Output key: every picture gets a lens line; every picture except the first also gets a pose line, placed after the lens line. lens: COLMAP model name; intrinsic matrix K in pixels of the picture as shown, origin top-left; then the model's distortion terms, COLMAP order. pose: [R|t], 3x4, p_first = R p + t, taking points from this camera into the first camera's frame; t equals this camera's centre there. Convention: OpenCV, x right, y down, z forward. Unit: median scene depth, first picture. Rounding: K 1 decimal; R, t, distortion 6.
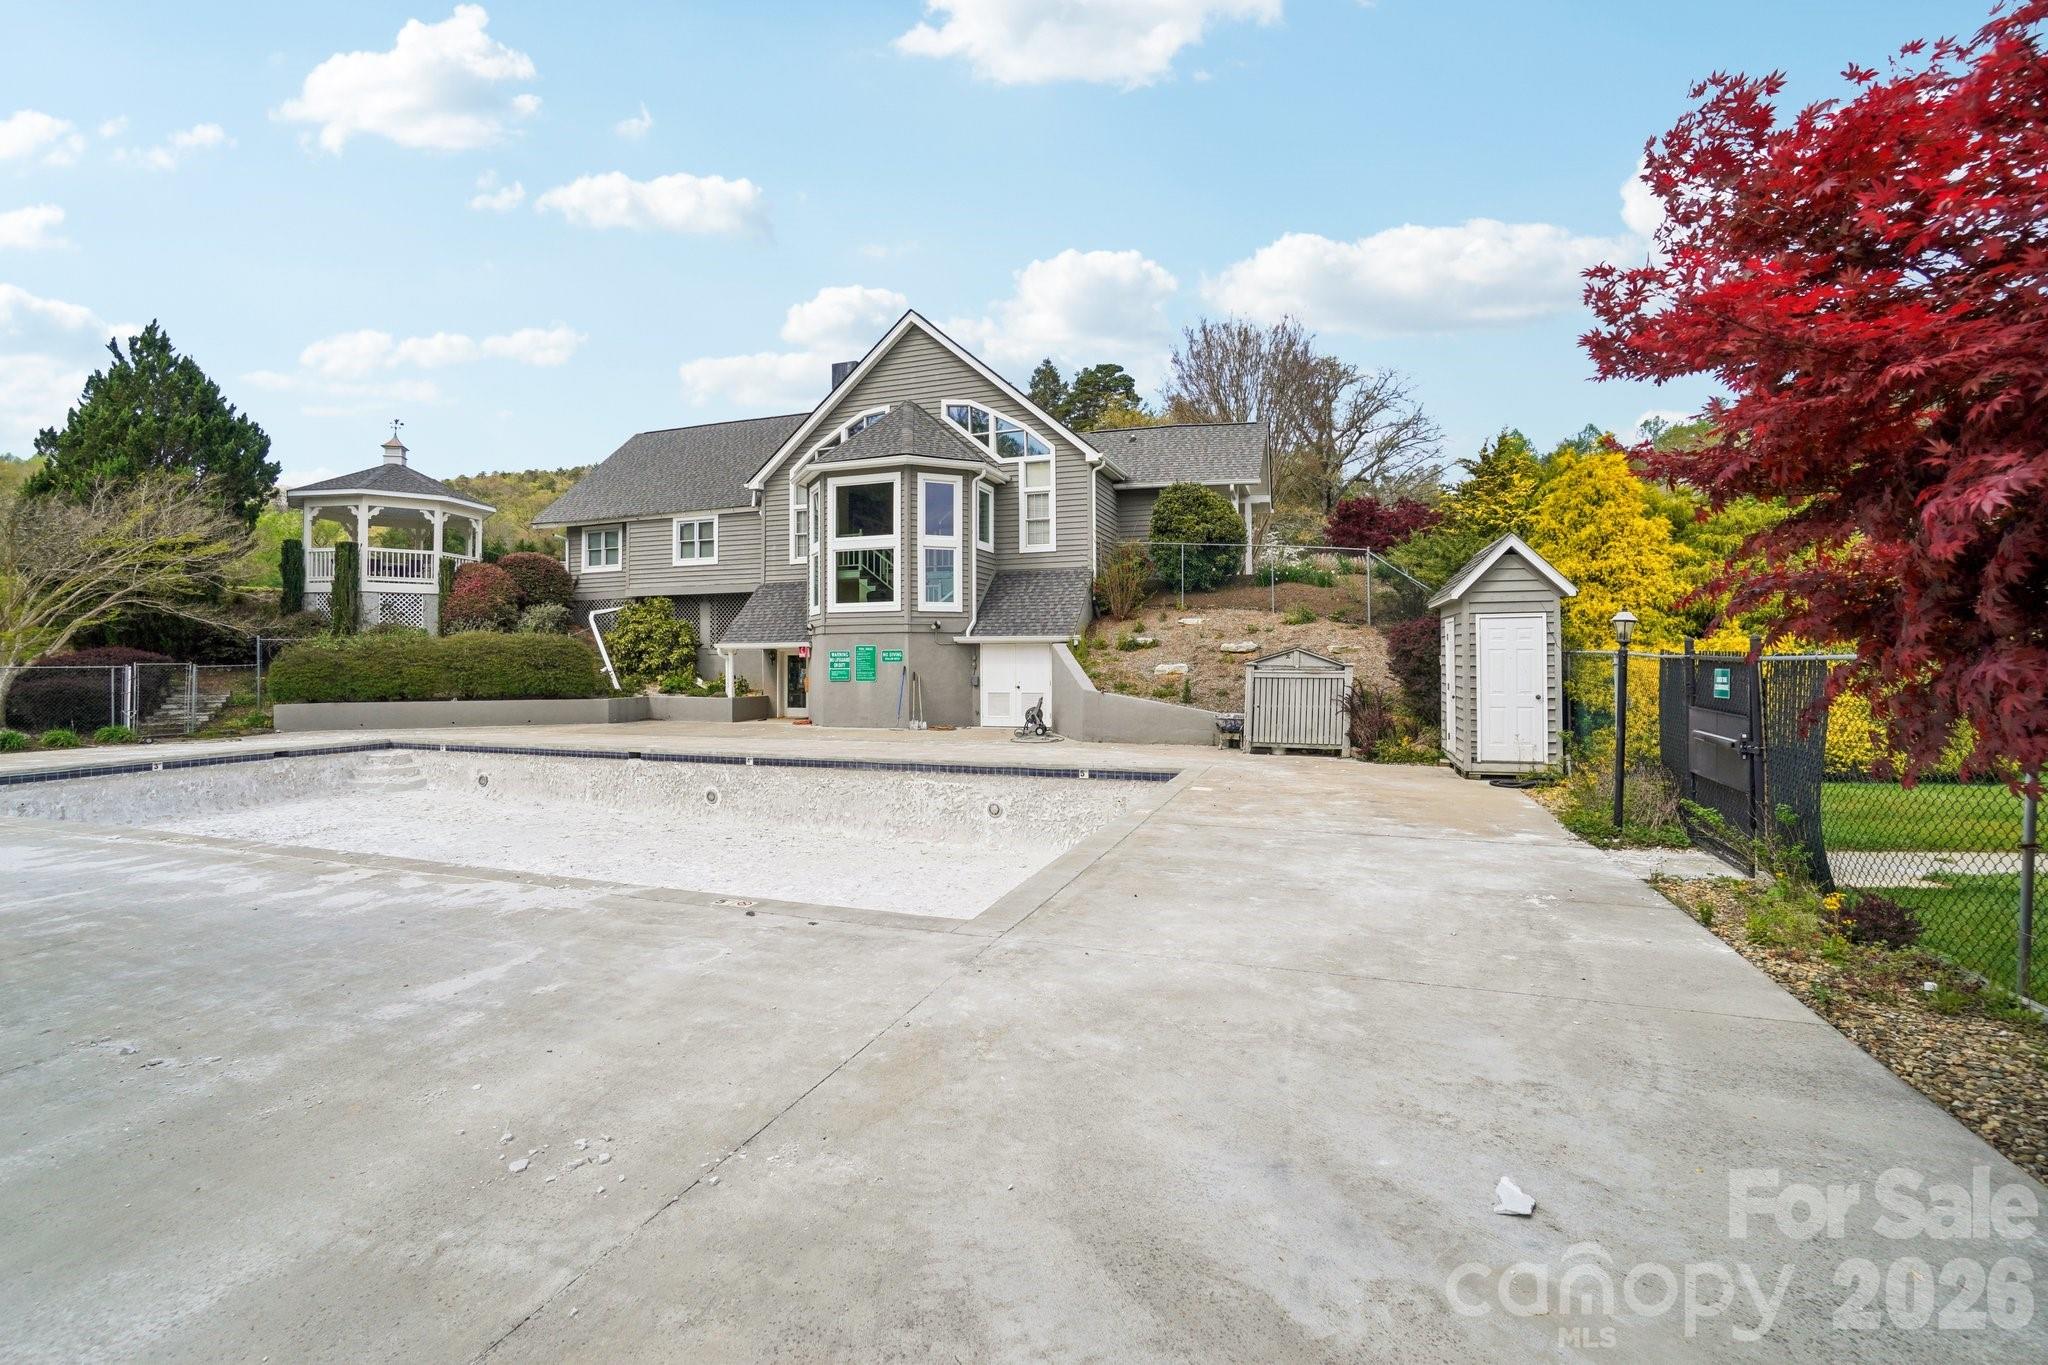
lens RADIAL K [[918.1, 0, 1024.0], [0, 918.1, 656.0], [0, 0, 1]] dist [-0.000898, 0.000020]
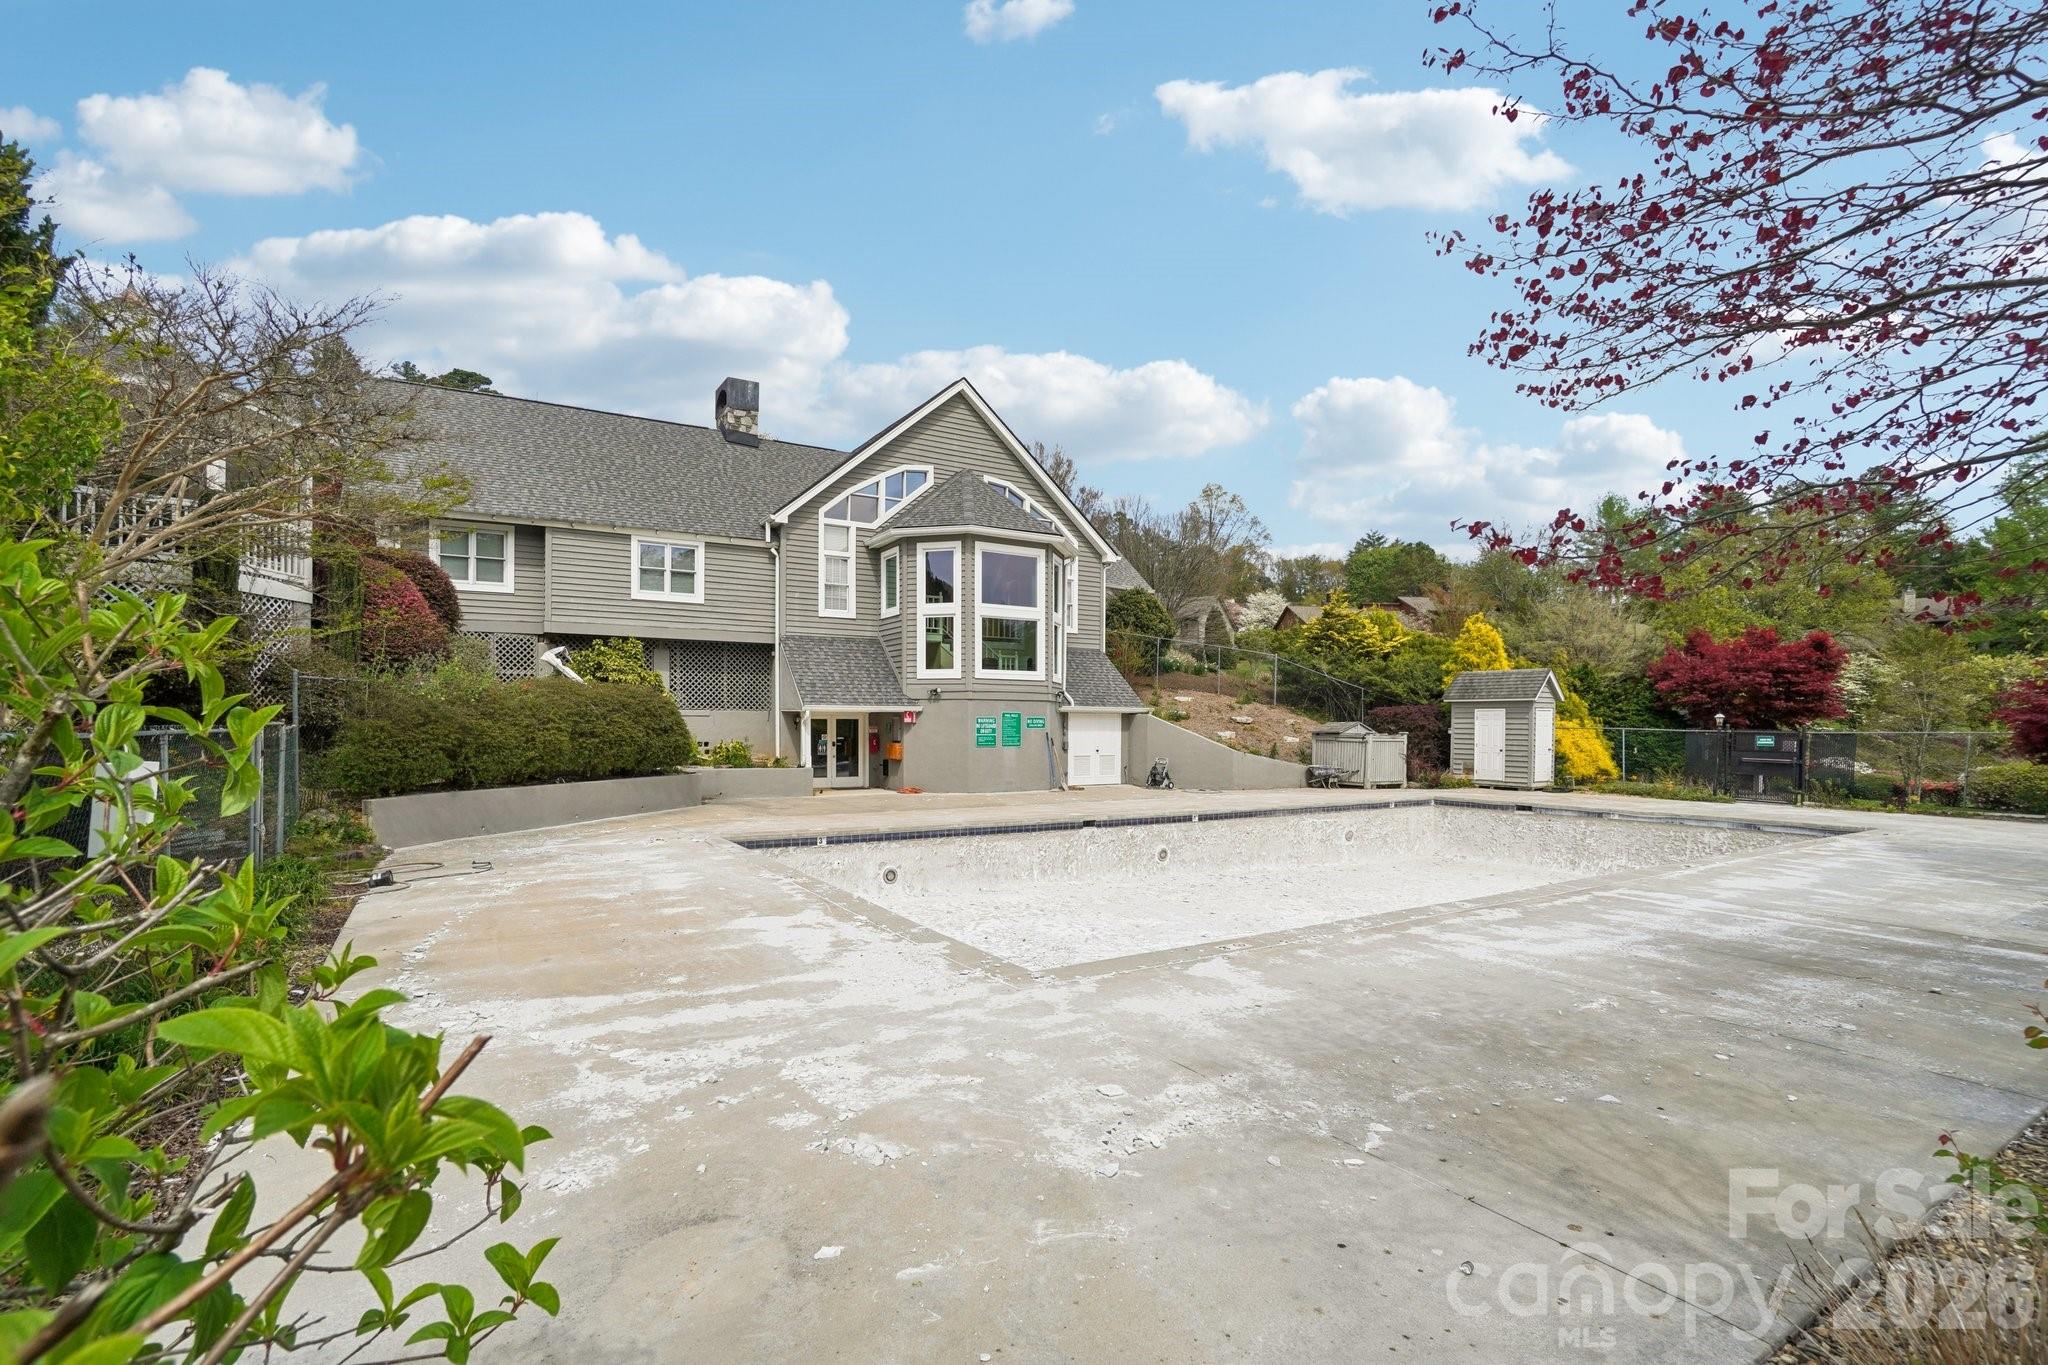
lens RADIAL K [[910.7, 0, 1021.5], [0, 910.7, 737.1], [0, 0, 1]] dist [-0.000853, -0.000055]
pose [[0.630053, -0.001735, 0.776550, -0.919852], [-0.009797, 0.999900, 0.010184, 0.005769], [-0.776490, -0.014024, 0.629973, 0.338741]]
